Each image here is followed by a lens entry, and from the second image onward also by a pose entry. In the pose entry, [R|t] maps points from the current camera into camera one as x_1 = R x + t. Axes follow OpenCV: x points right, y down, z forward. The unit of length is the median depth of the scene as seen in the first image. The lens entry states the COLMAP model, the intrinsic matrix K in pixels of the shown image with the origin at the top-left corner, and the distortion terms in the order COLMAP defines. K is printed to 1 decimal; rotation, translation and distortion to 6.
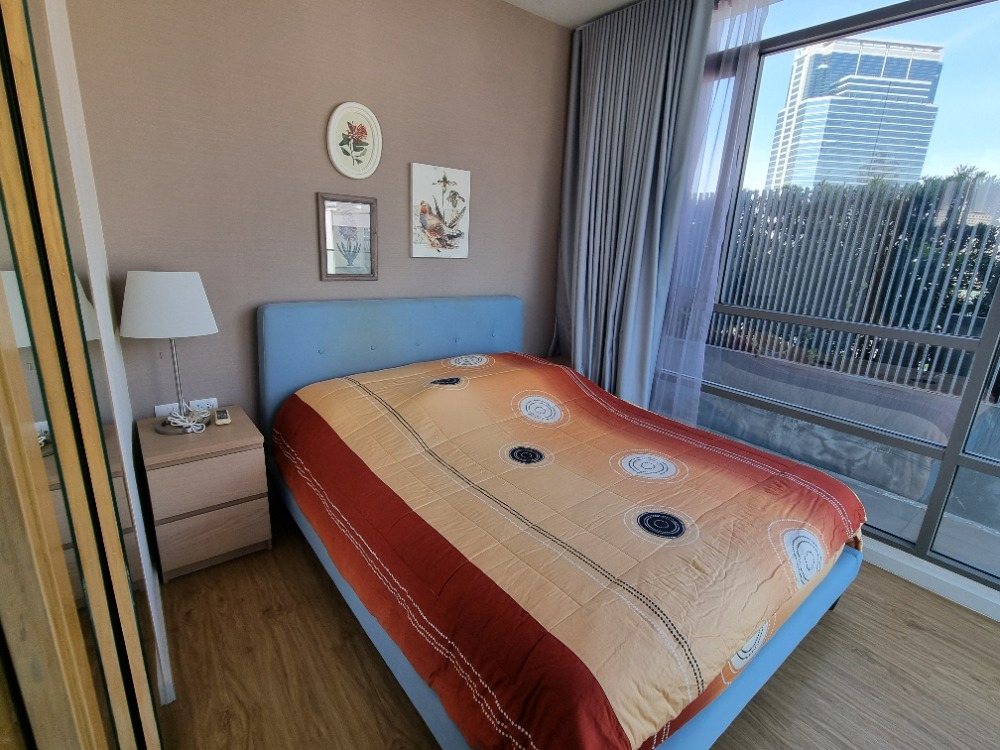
lens RADIAL K [[482.4, 0, 500.6], [0, 482.4, 374.6], [0, 0, 1]] dist [0.001062, -0.002656]
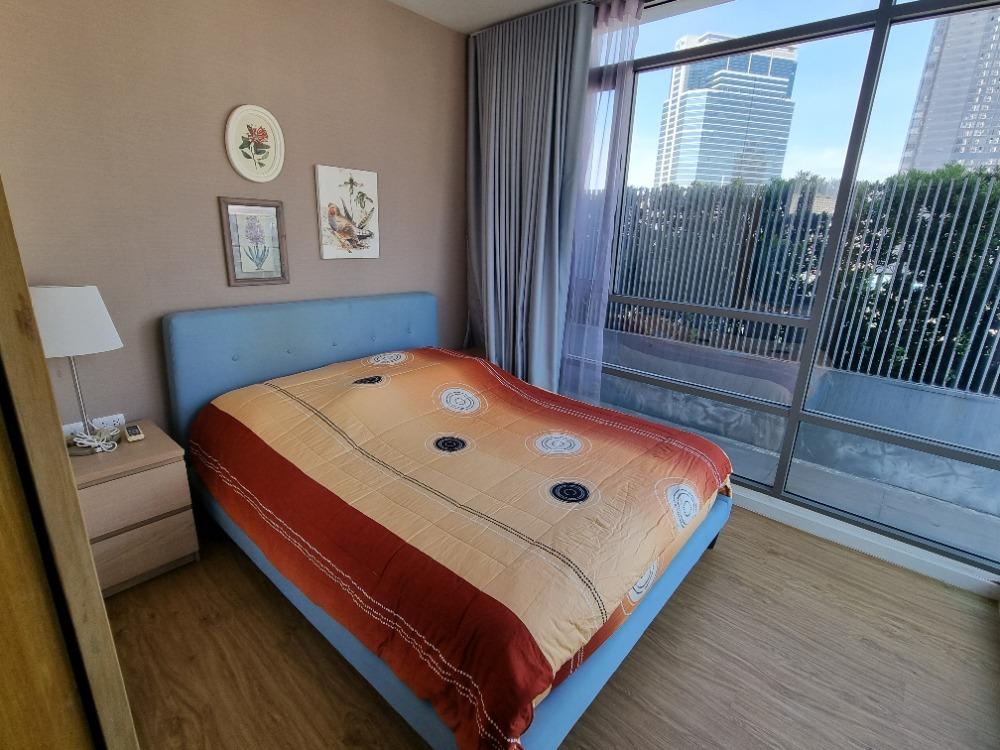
lens RADIAL K [[482.4, 0, 500.6], [0, 482.4, 374.6], [0, 0, 1]] dist [0.001062, -0.002656]
pose [[0.982982, -0.065794, 0.171517, -0.008537], [0.061095, 0.997602, 0.032536, -0.013346], [-0.173247, -0.021503, 0.984644, -0.067010]]
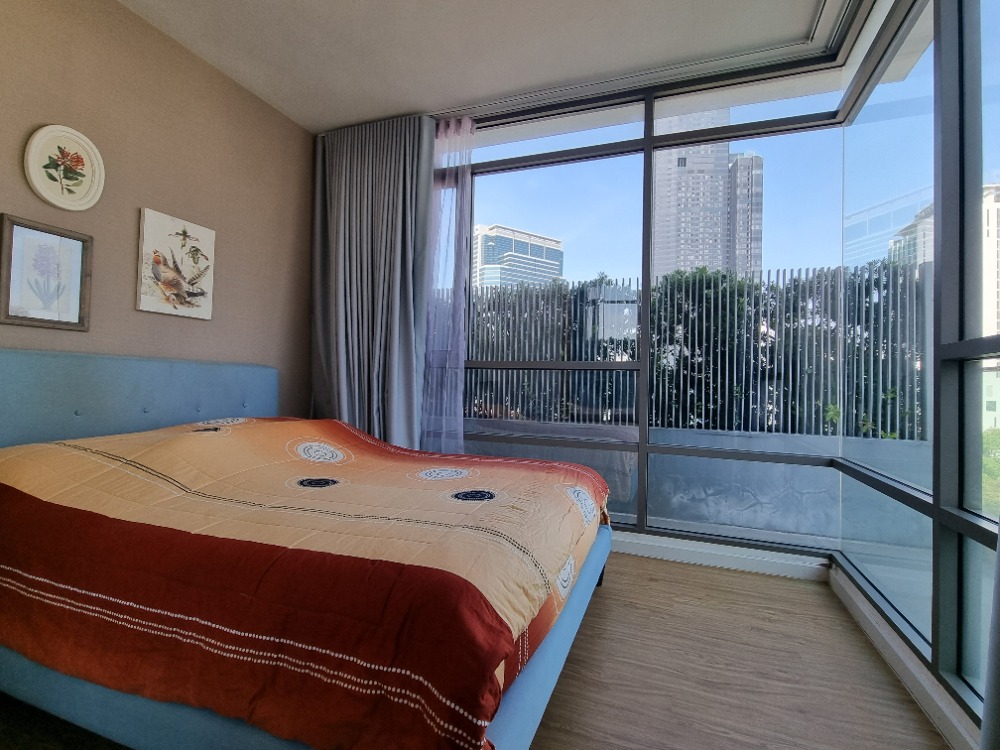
lens RADIAL K [[482.4, 0, 500.6], [0, 482.4, 374.6], [0, 0, 1]] dist [0.001062, -0.002656]
pose [[0.852705, -0.015269, 0.522170, -0.093074], [0.154748, 0.962092, -0.224570, 0.168776], [-0.498946, 0.272297, 0.822744, 0.014993]]
